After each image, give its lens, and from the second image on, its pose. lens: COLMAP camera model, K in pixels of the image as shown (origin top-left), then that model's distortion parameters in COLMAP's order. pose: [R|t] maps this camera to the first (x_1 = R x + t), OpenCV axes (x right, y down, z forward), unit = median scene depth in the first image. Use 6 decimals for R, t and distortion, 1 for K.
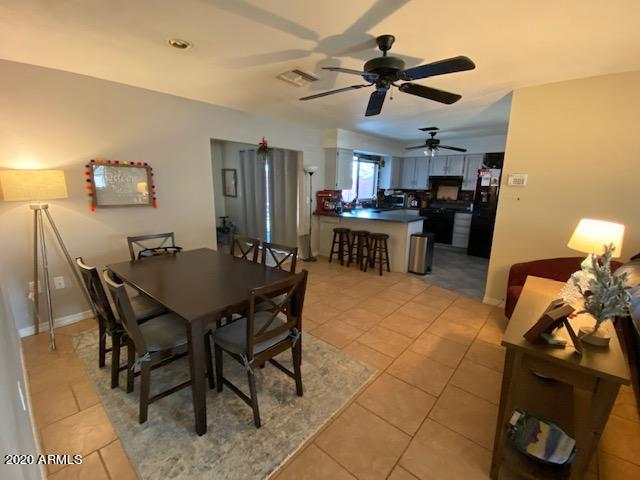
lens RADIAL K [[282.1, 0, 317.5], [0, 282.1, 244.3], [0, 0, 1]] dist [0.019067, -0.000560]
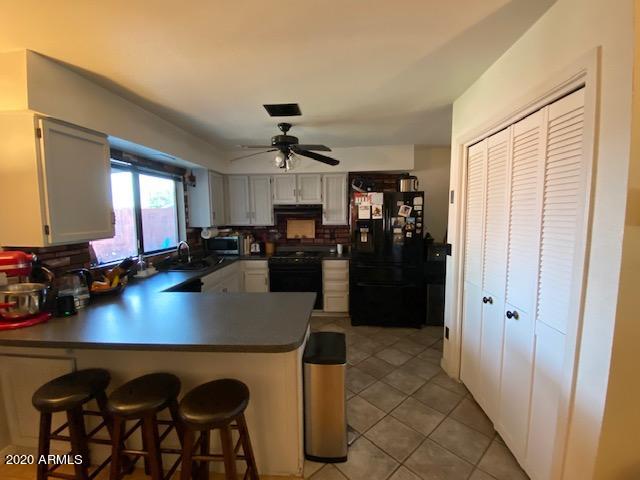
lens RADIAL K [[282.1, 0, 323.0], [0, 282.1, 245.8], [0, 0, 1]] dist [0.019067, -0.000560]
pose [[0.792492, -0.091244, 0.603018, 0.095416], [0.150147, 0.987503, -0.047902, -0.104768], [-0.591111, 0.128503, 0.796288, 0.451735]]
